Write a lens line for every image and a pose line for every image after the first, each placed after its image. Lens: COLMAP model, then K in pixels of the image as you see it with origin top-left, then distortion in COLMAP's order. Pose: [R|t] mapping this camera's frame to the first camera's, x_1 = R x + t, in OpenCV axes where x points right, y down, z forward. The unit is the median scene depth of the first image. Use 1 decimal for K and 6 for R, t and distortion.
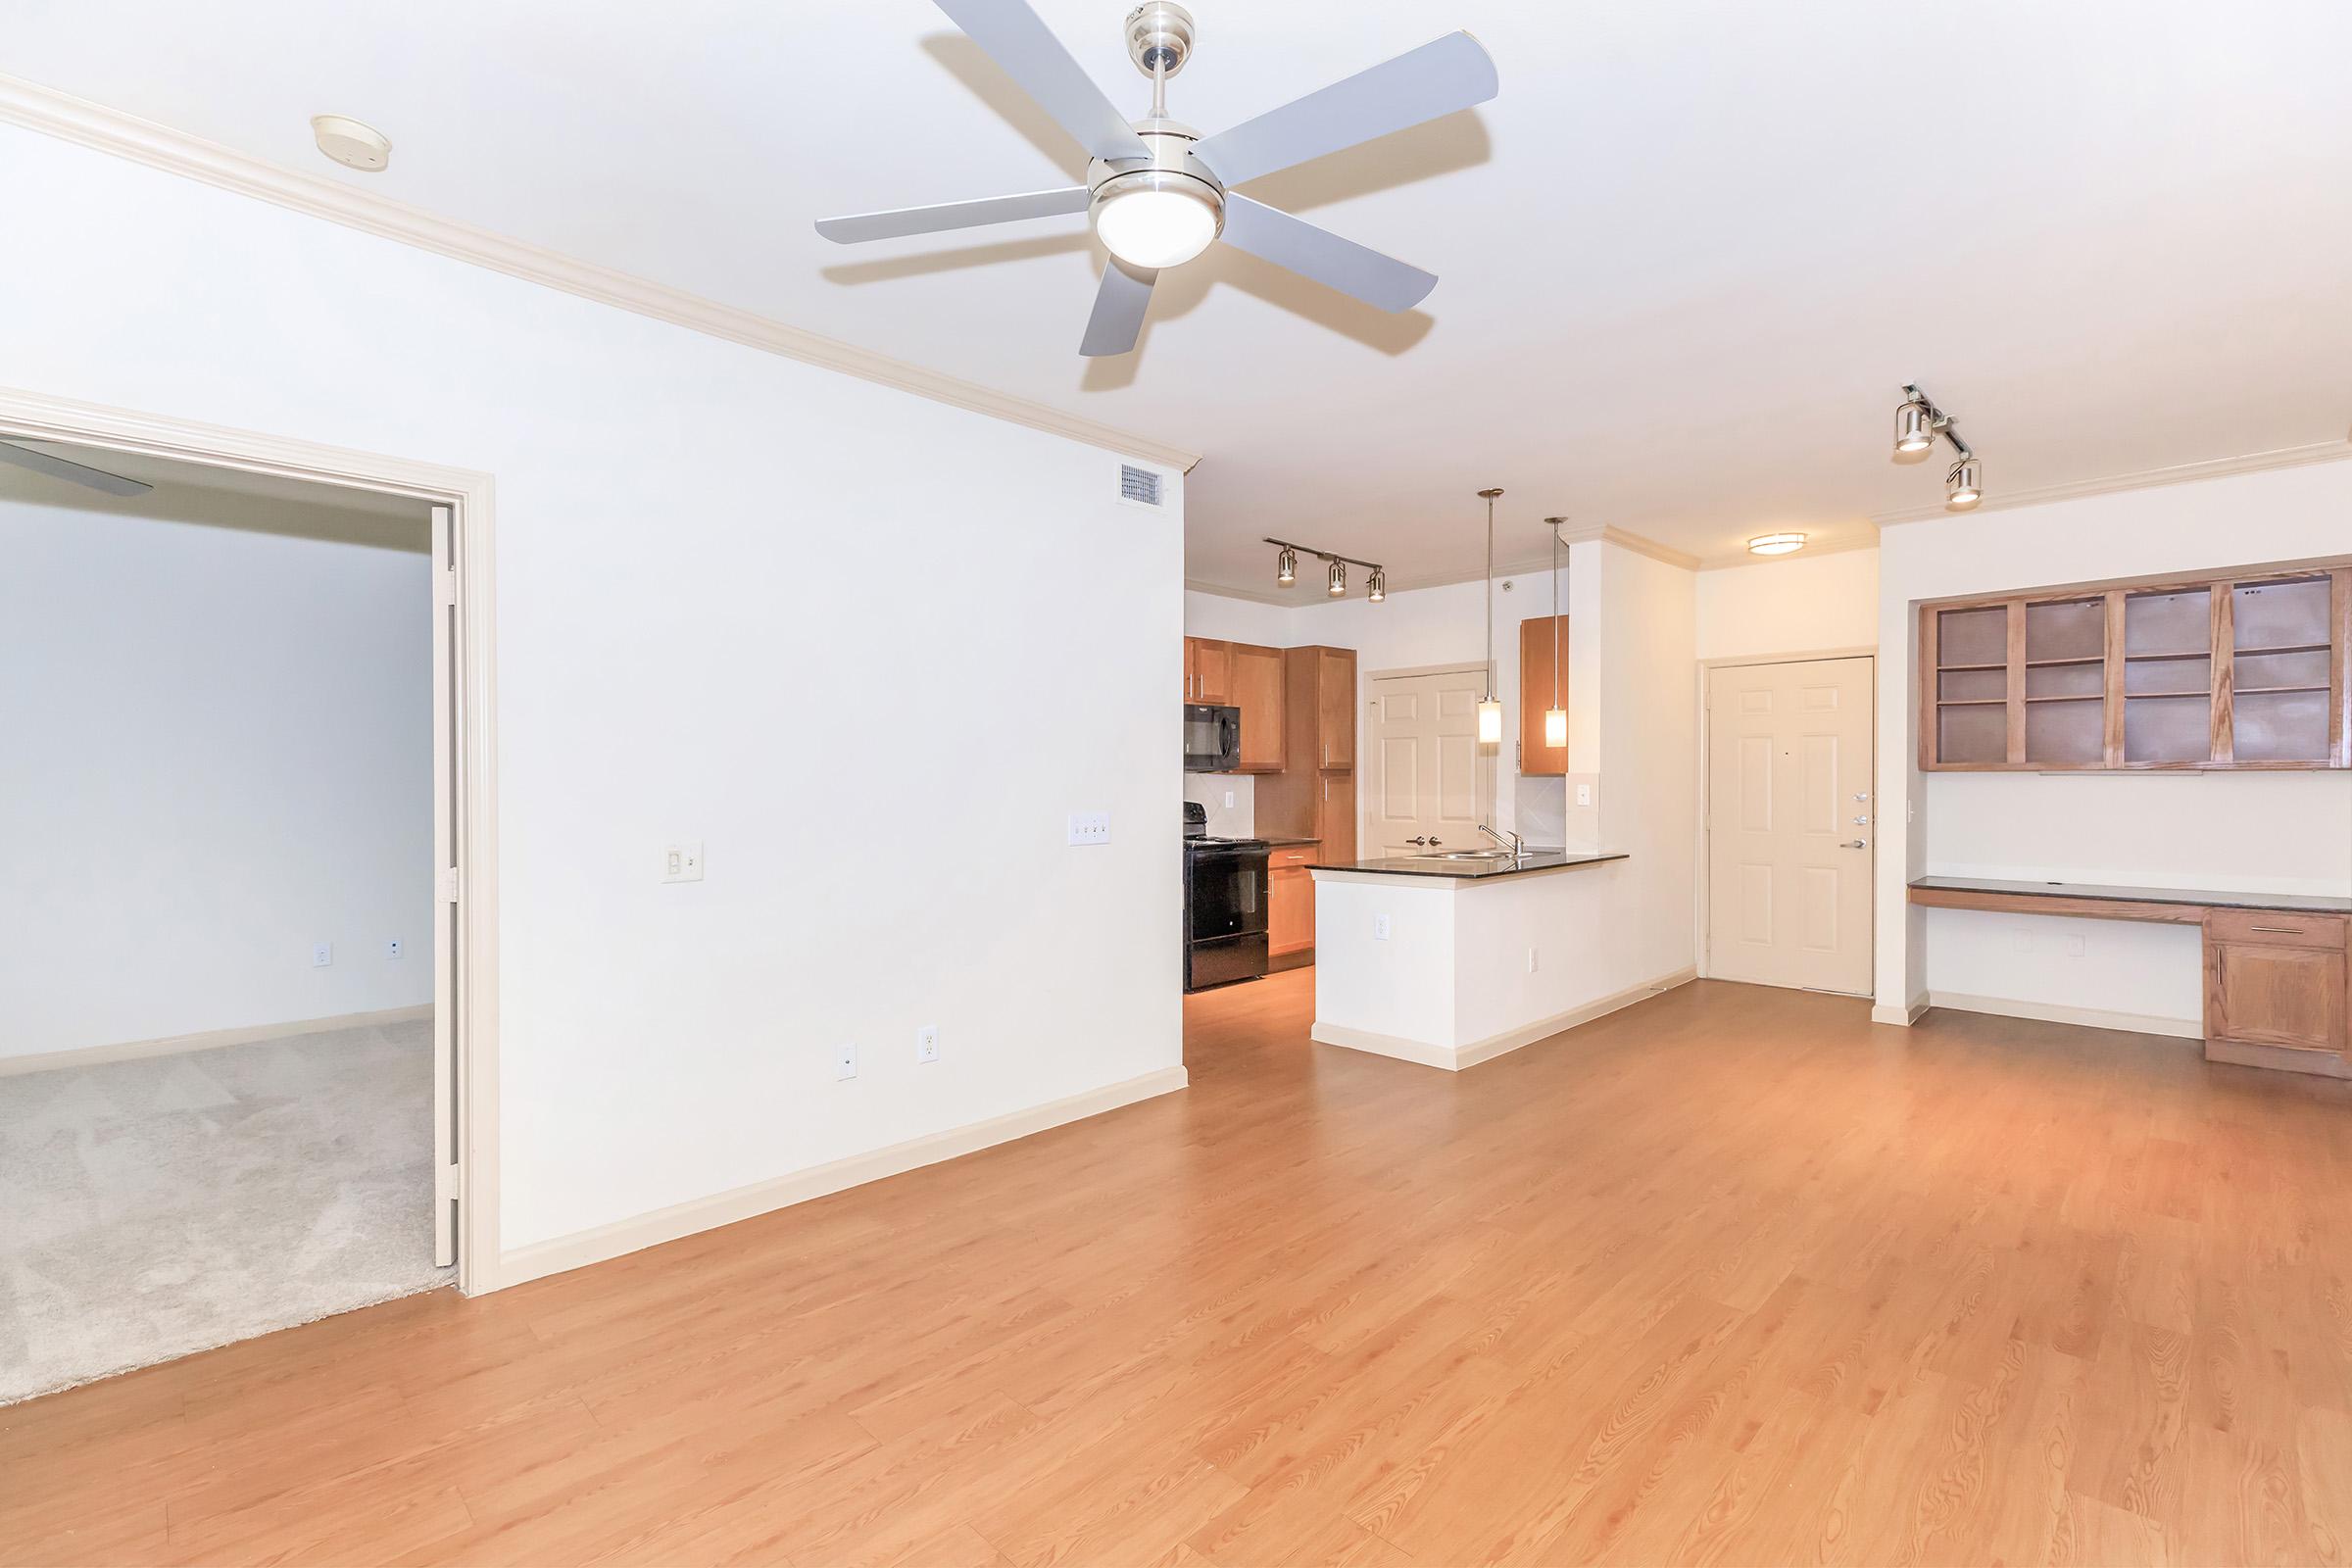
lens RADIAL K [[1052.0, 0, 1126.2], [0, 1052.0, 790.7], [0, 0, 1]] dist [-0.001068, -0.004803]
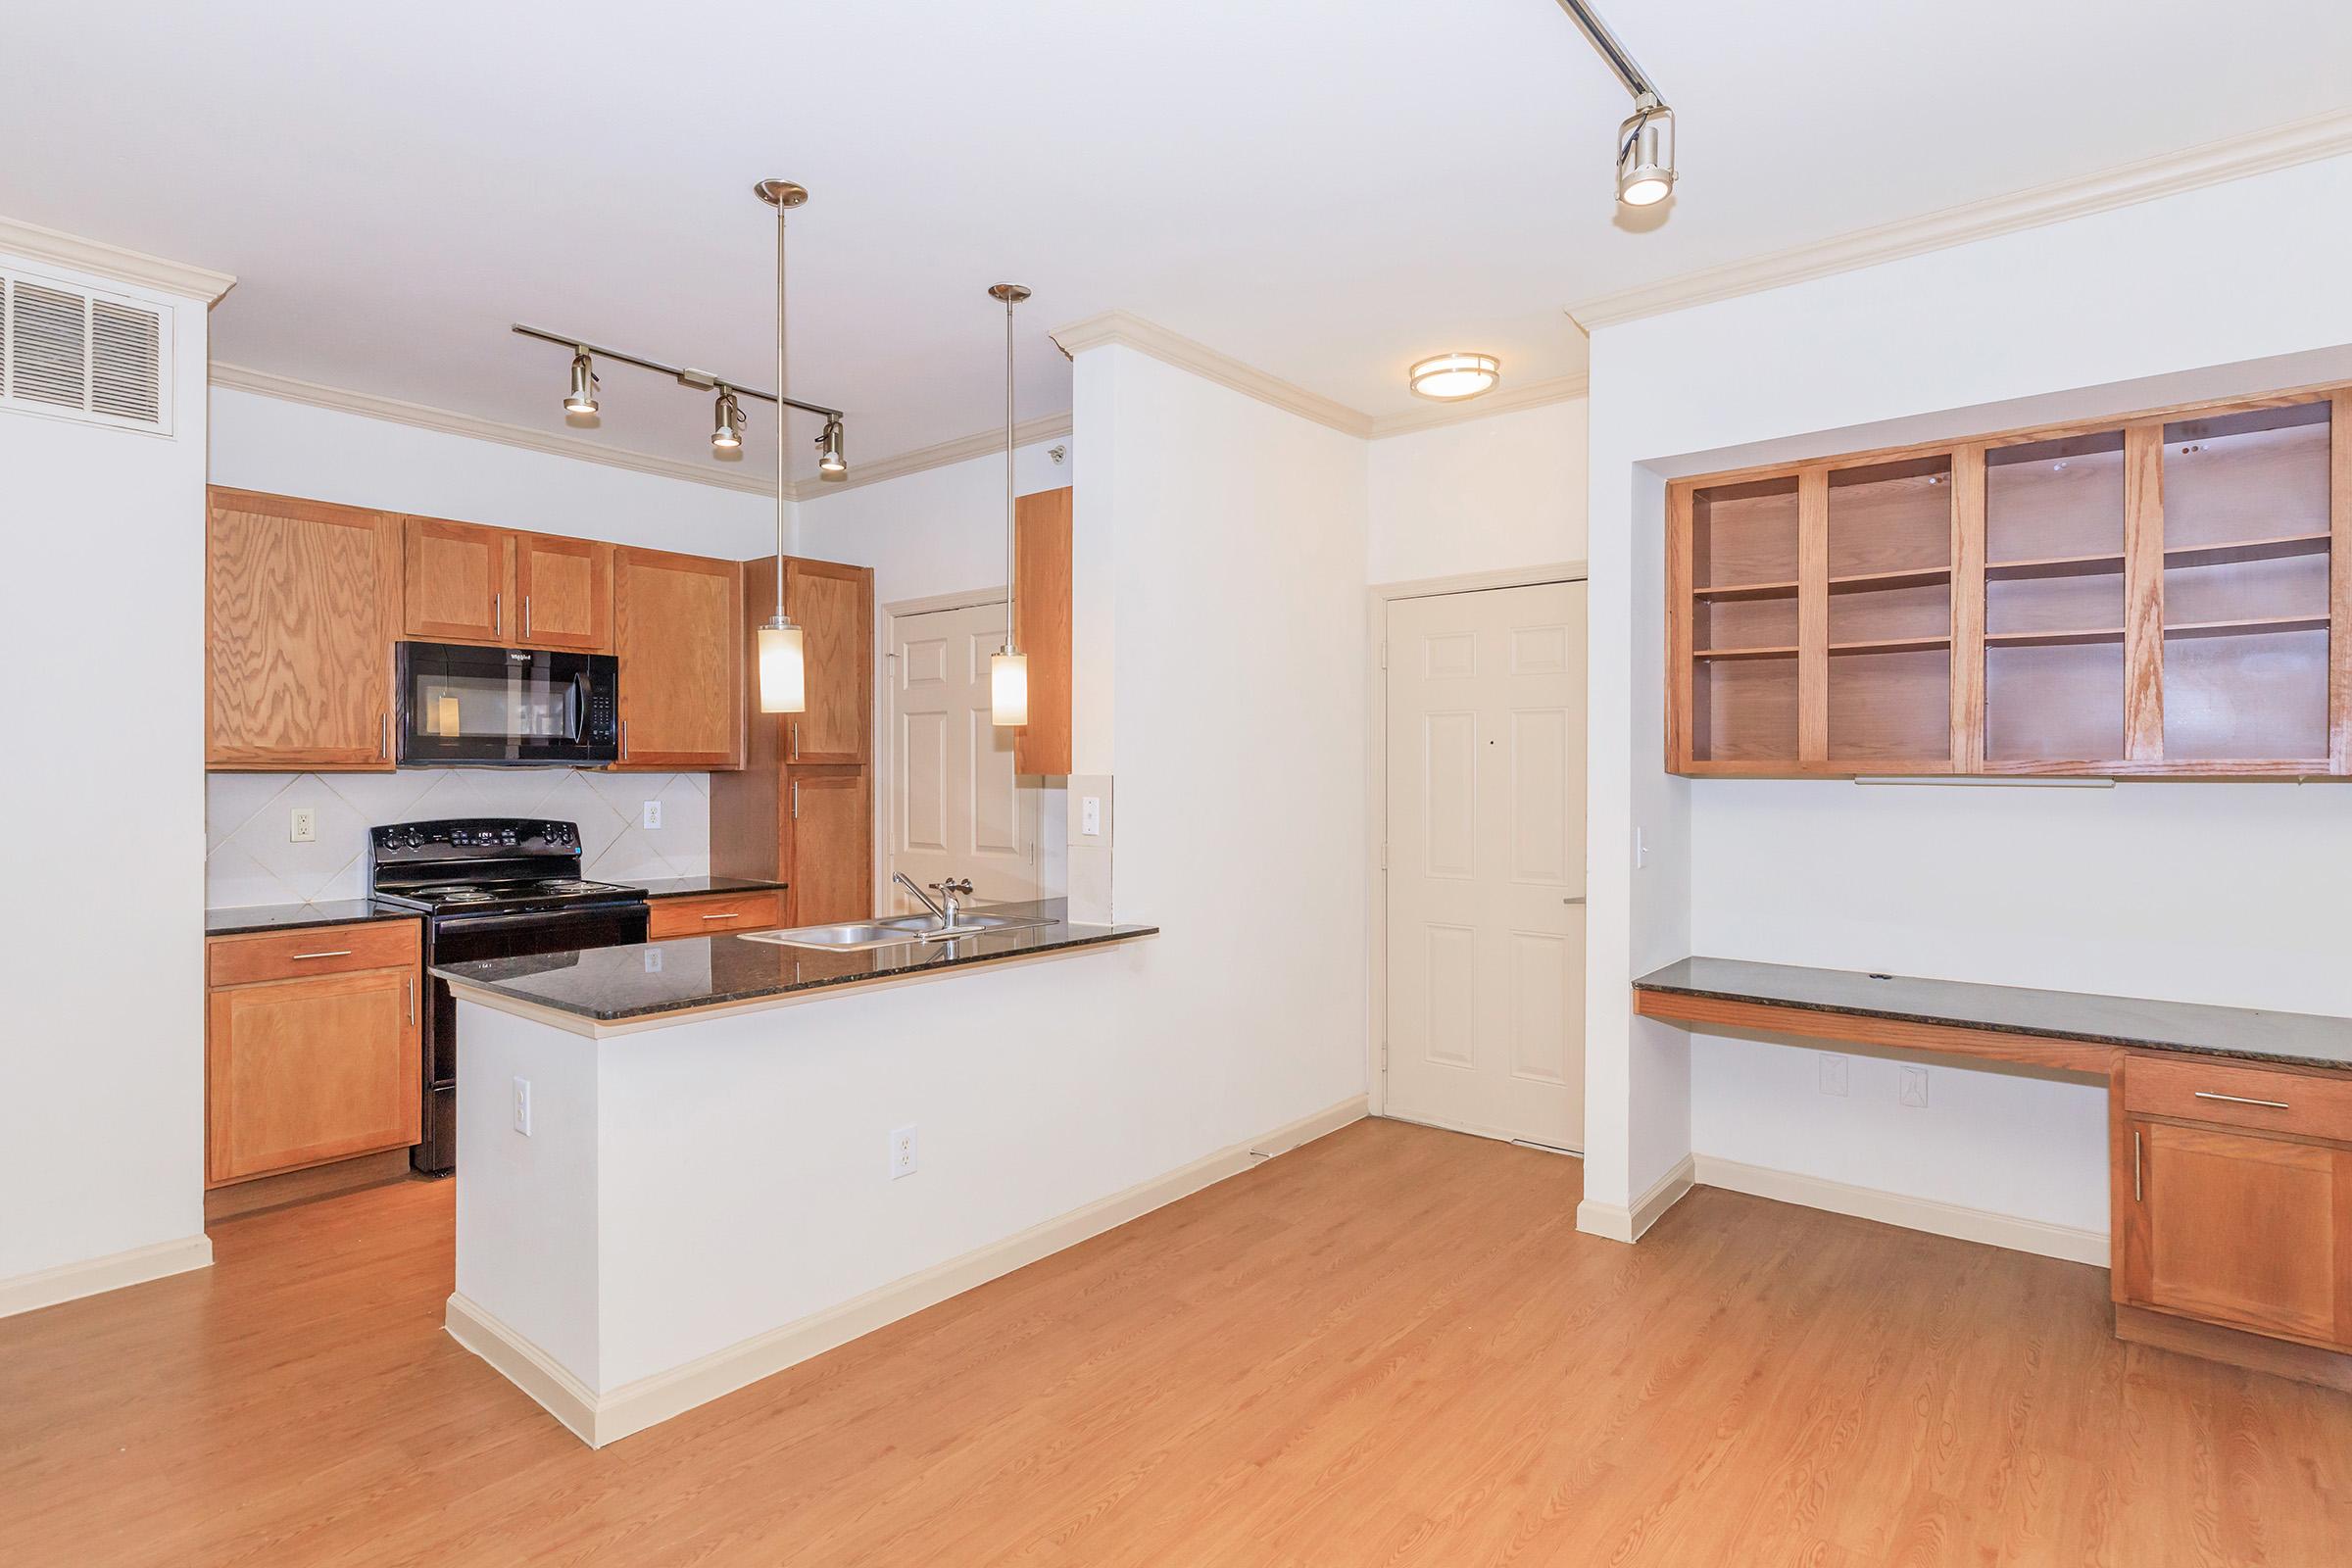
lens RADIAL K [[1202.7, 0, 1166.0], [0, 1202.7, 780.0], [0, 0, 1]] dist [-0.031237, 0.004318]
pose [[0.993246, 0.005512, 0.115894, 0.415774], [-0.004686, 0.999962, -0.007395, -0.010138], [-0.115930, 0.006802, 0.993234, 0.395858]]
